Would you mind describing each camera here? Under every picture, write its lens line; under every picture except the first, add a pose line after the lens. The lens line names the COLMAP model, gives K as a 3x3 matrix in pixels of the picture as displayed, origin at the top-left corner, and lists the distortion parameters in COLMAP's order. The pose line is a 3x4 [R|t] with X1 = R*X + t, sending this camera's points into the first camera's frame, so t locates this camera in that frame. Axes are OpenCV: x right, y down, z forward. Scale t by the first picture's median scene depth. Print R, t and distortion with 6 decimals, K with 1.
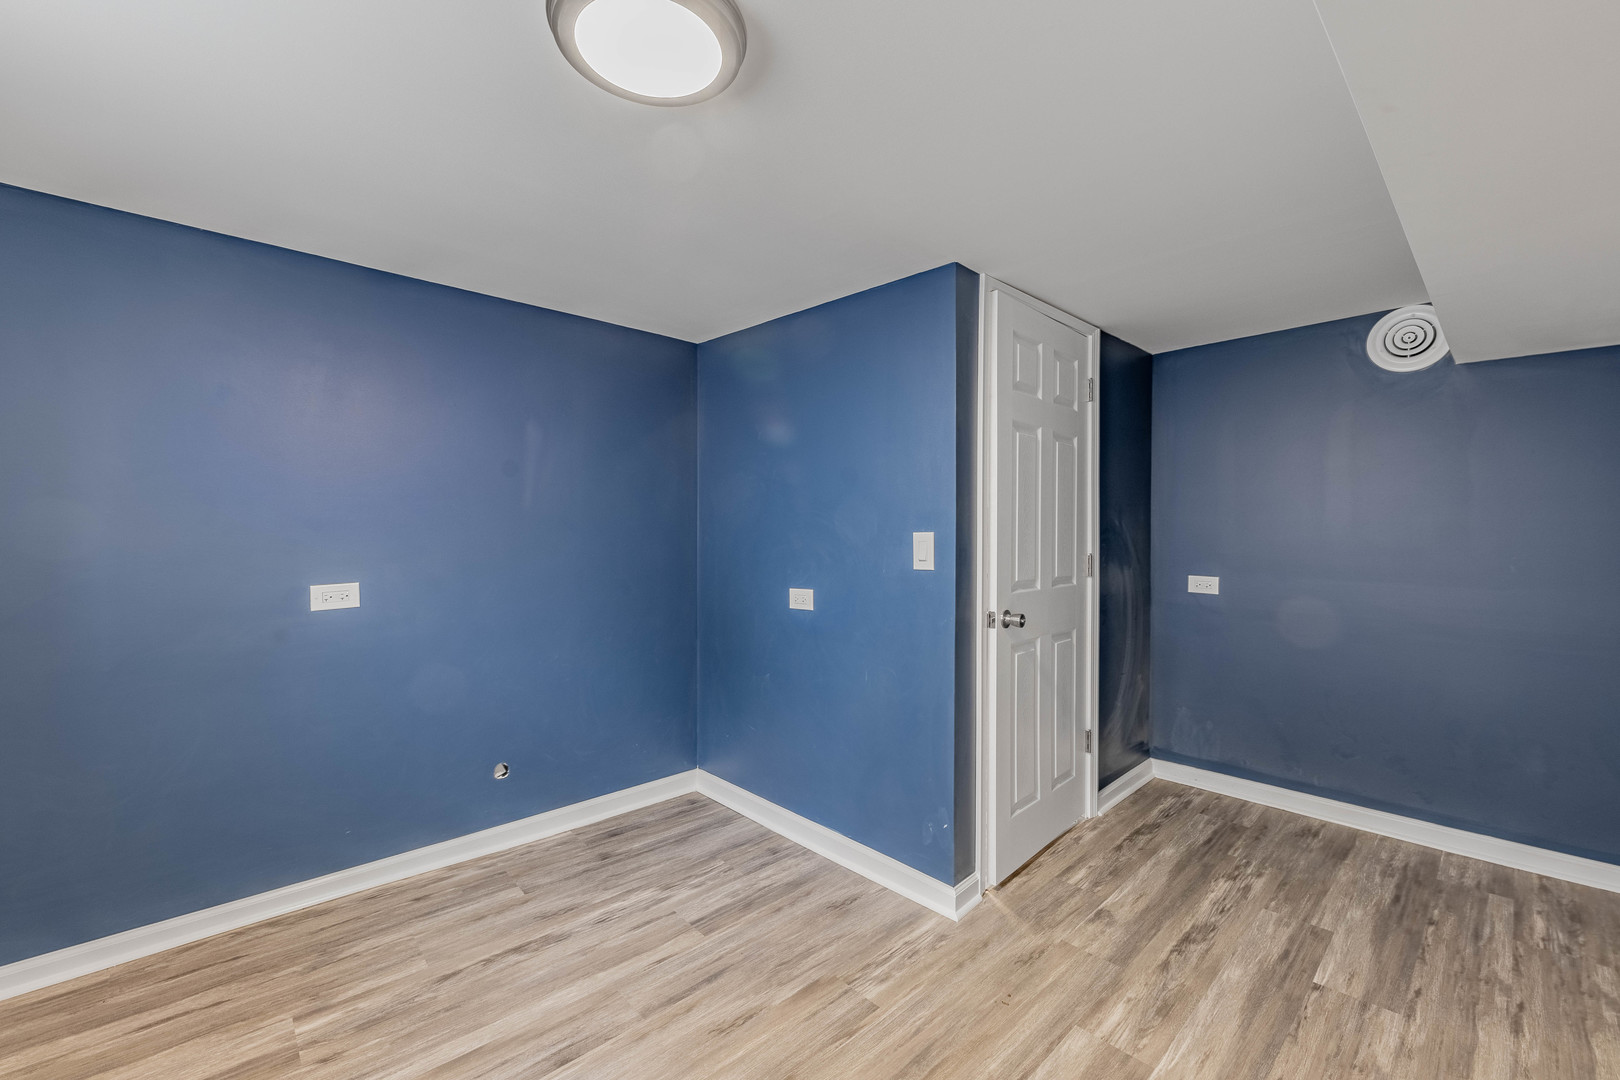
lens RADIAL K [[621.6, 0, 808.4], [0, 621.6, 530.2], [0, 0, 1]] dist [0.011241, -0.005117]
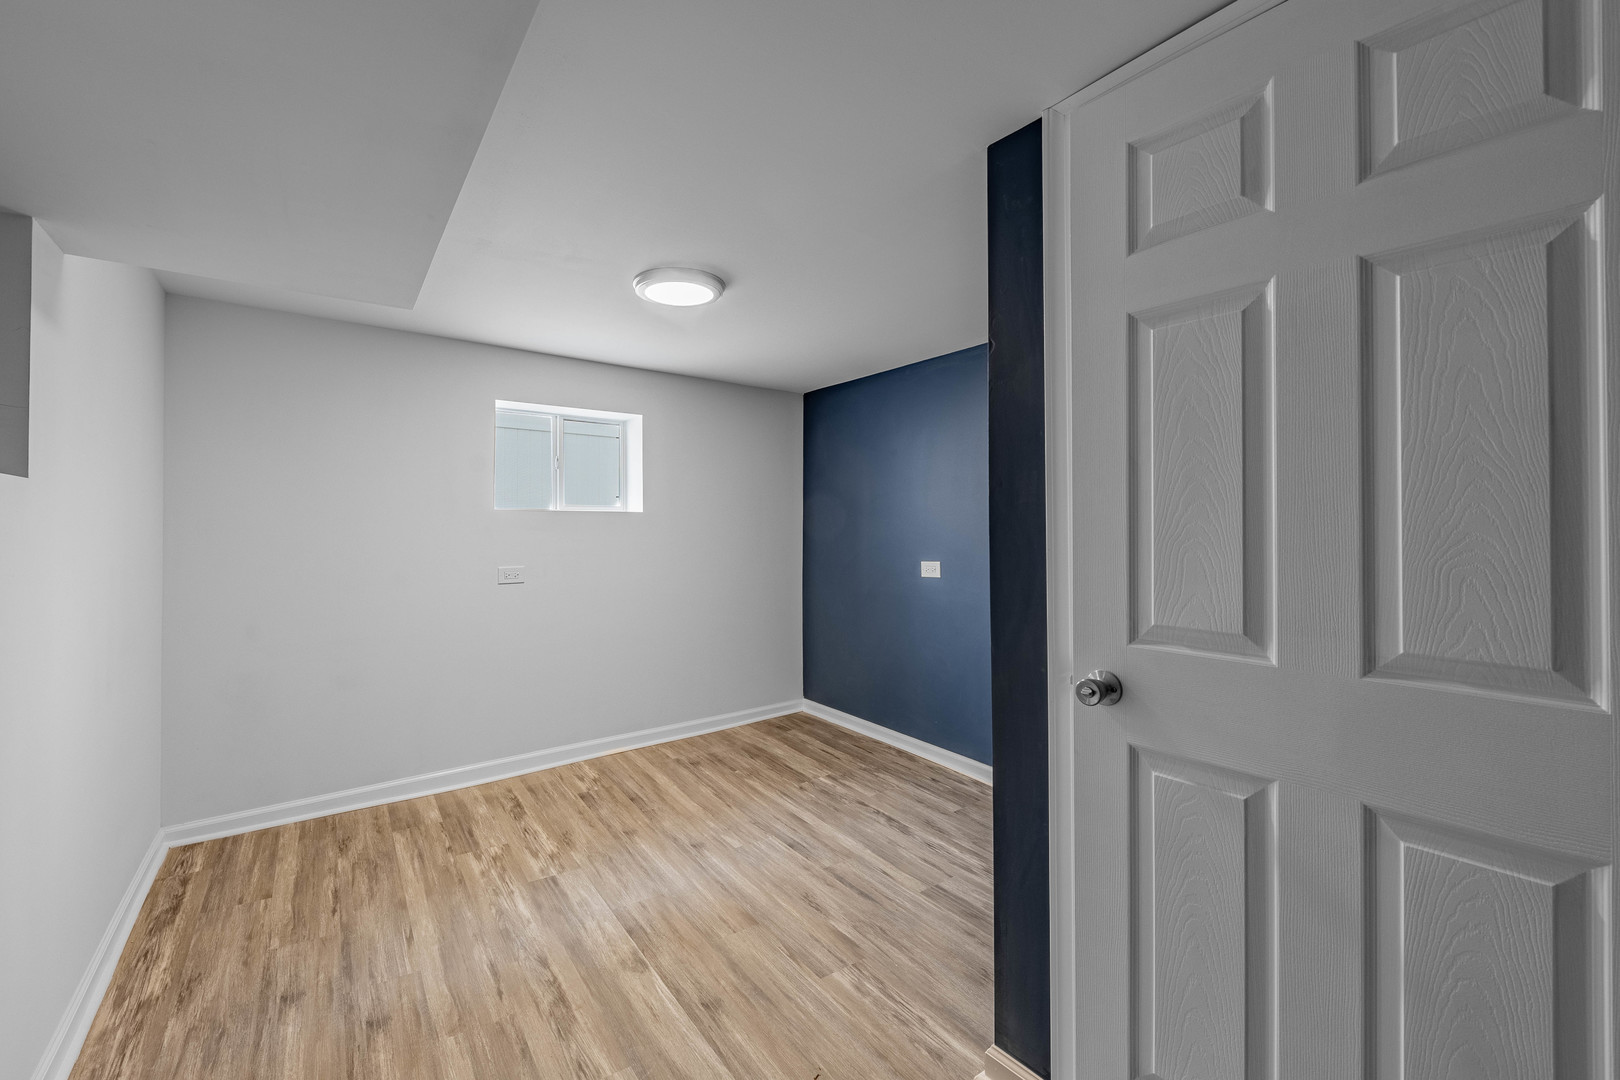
lens RADIAL K [[660.3, 0, 792.6], [0, 660.3, 534.3], [0, 0, 1]] dist [-0.001275, -0.000742]
pose [[-0.103951, 0.006468, -0.994561, 1.091807], [-0.002913, 0.999973, 0.006808, 0.002424], [0.994578, 0.003605, -0.103930, 0.948927]]
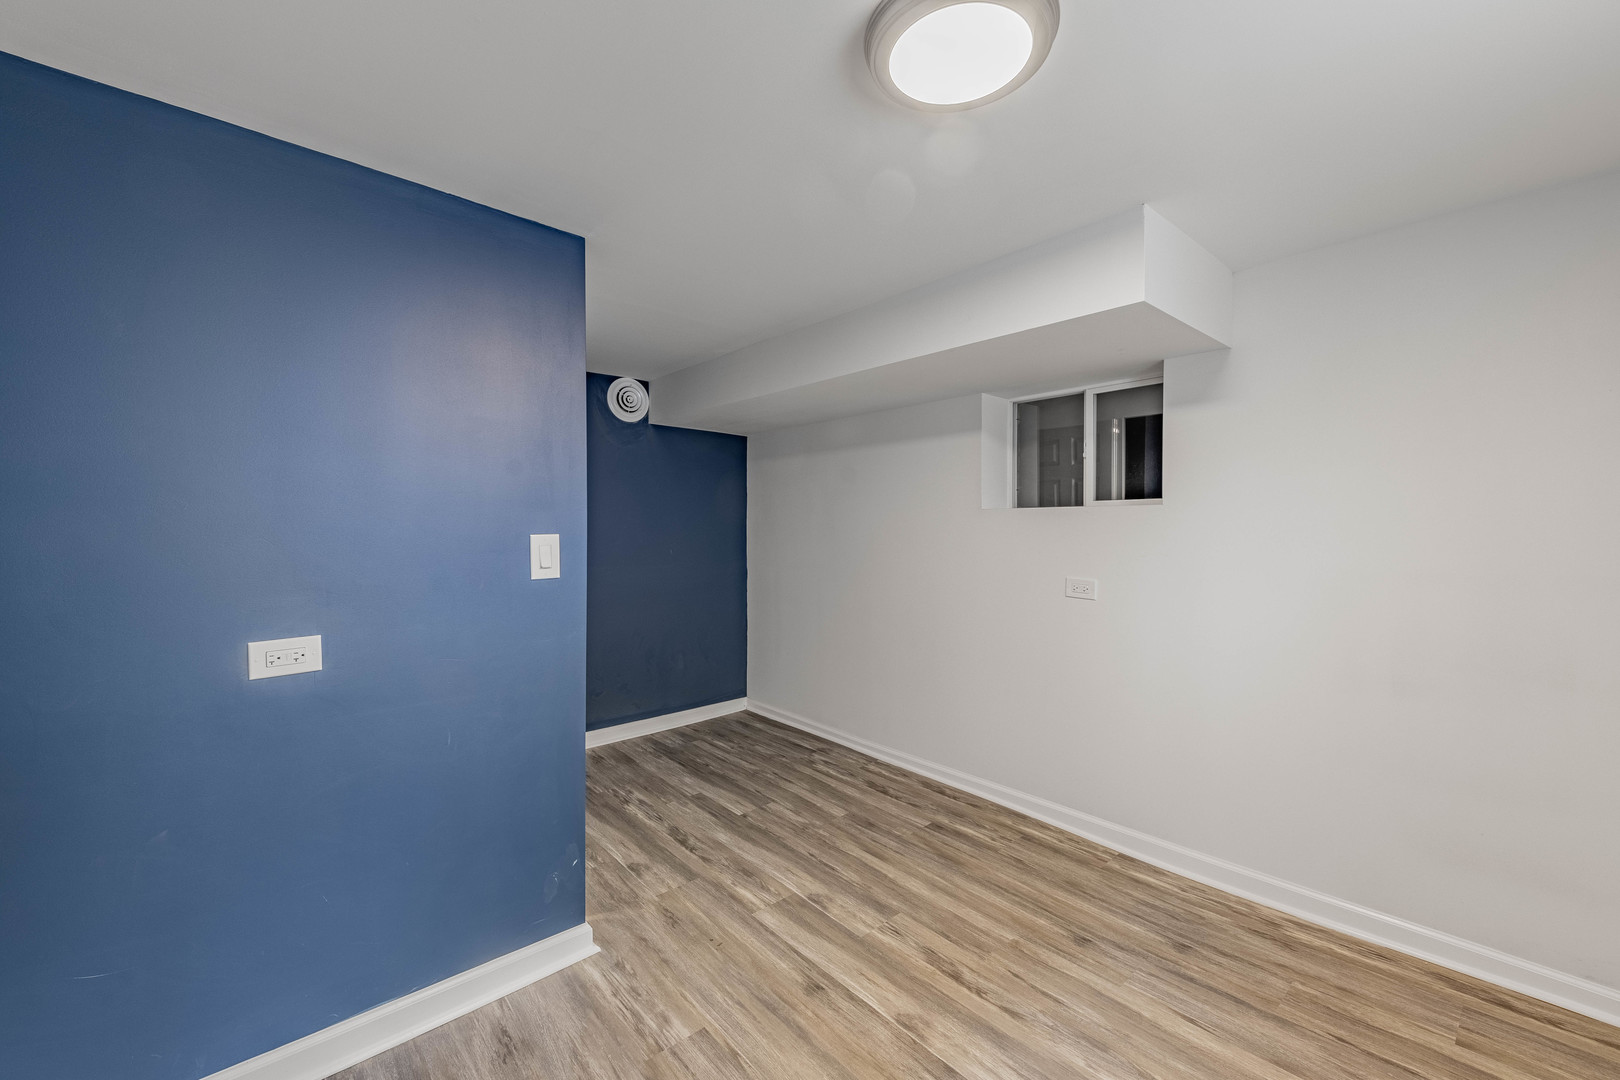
lens RADIAL K [[670.0, 0, 774.6], [0, 670.0, 533.1], [0, 0, 1]] dist [-0.001213, -0.000447]
pose [[0.074718, -0.011370, 0.997140, -0.799981], [0.003866, 0.999931, 0.011112, -0.008342], [-0.997197, 0.003025, 0.074757, 0.722850]]
